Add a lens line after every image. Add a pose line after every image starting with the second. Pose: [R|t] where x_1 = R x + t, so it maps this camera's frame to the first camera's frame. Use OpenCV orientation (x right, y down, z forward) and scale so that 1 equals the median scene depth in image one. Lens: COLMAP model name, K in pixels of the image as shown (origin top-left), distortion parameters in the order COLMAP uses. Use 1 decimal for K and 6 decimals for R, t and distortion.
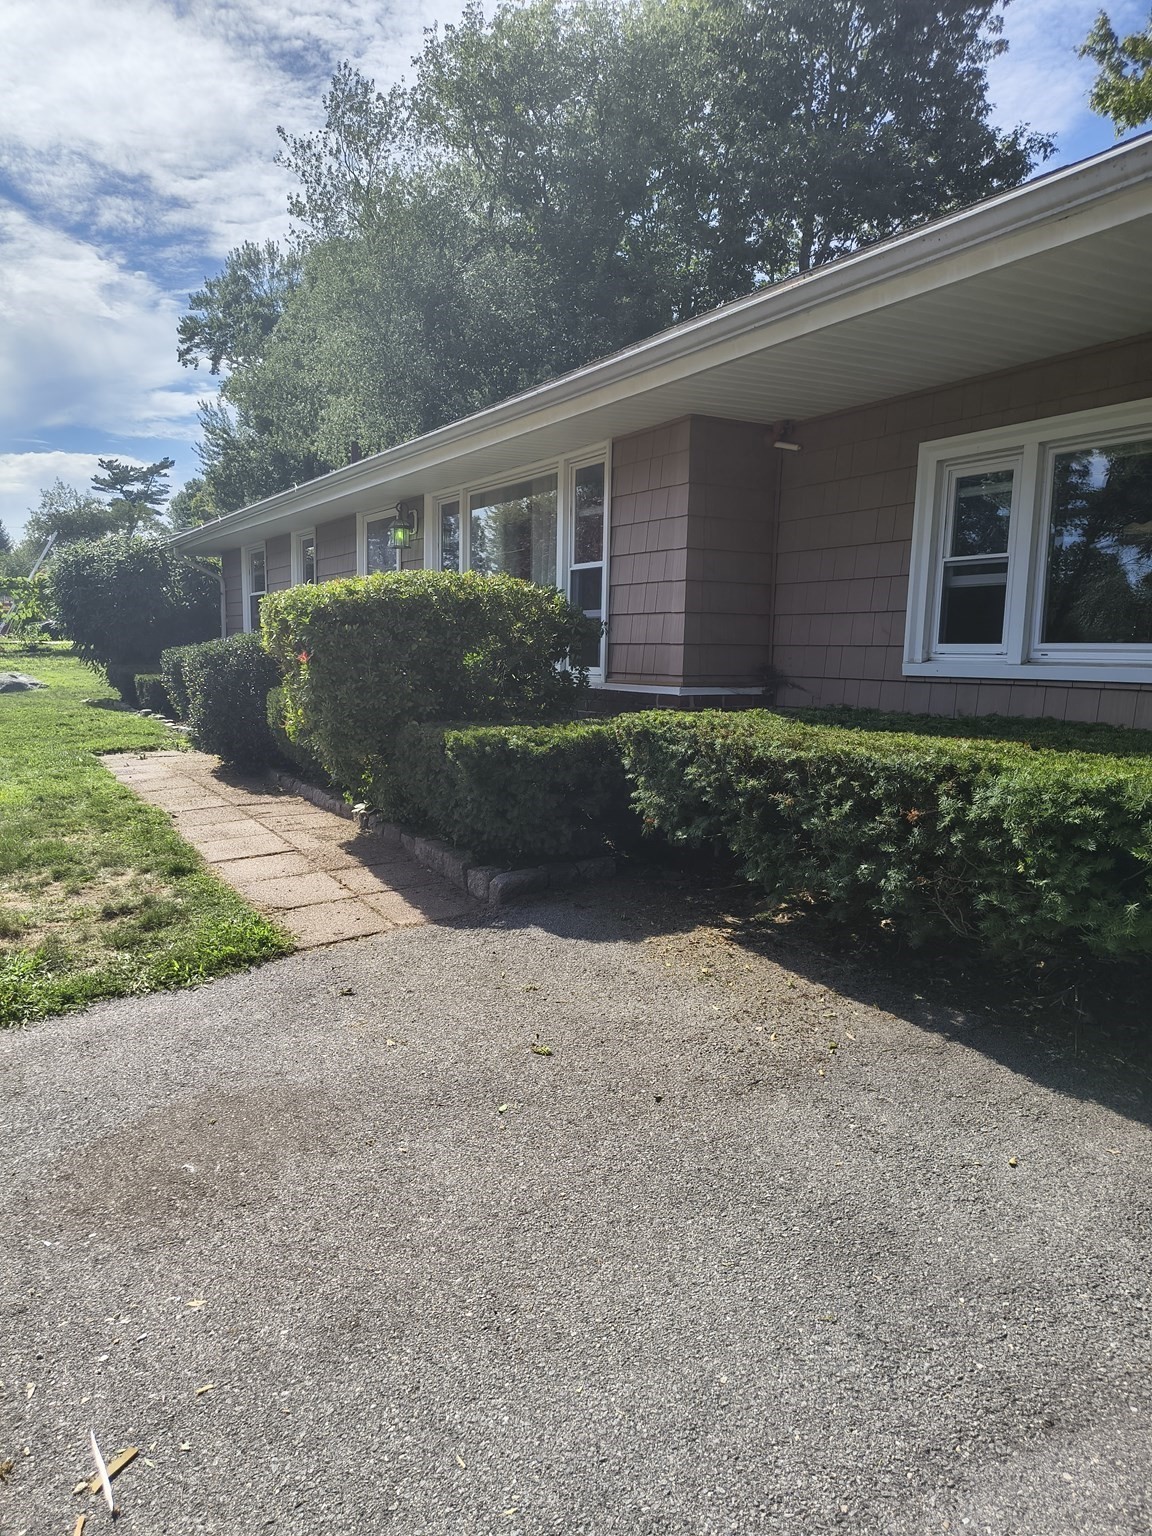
lens RADIAL K [[1050.2, 0, 577.3], [0, 1050.2, 766.2], [0, 0, 1]] dist [0.058030, -0.060828]
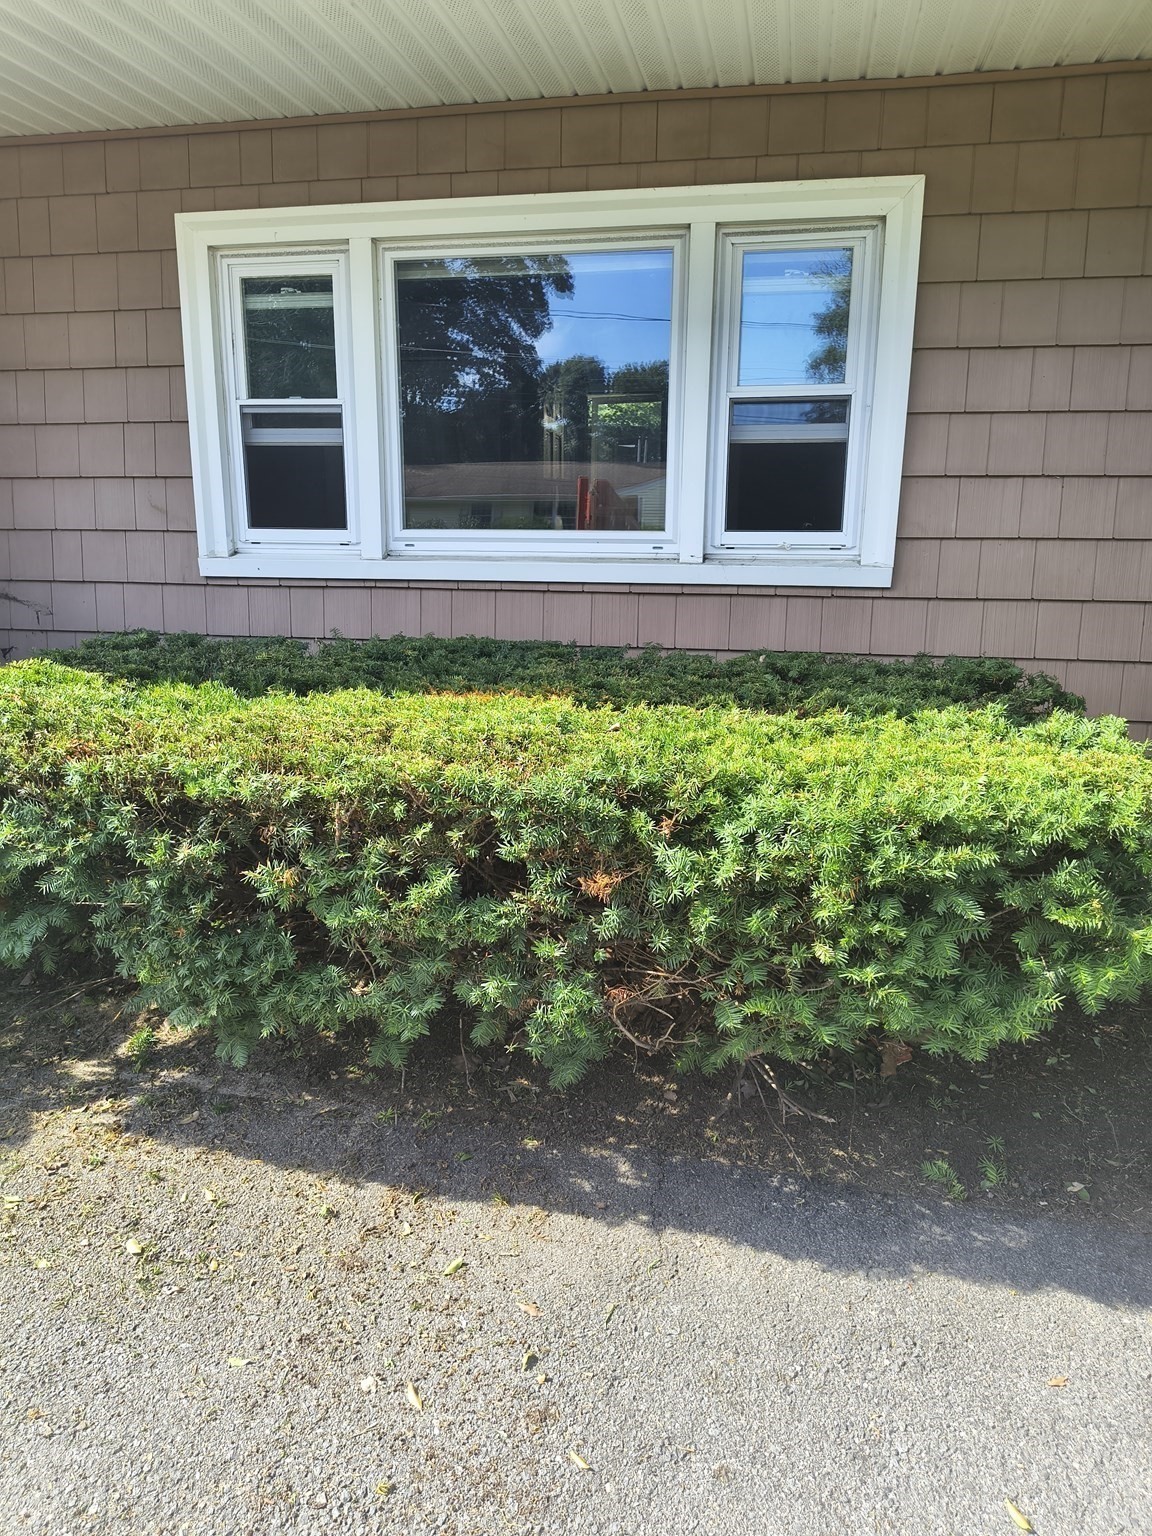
lens RADIAL K [[1050.2, 0, 577.3], [0, 1050.2, 766.2], [0, 0, 1]] dist [0.058030, -0.060828]
pose [[0.678101, -0.177807, 0.713136, -0.040716], [0.087596, 0.982931, 0.161782, -0.068423], [-0.729730, -0.047237, 0.682102, 0.441015]]
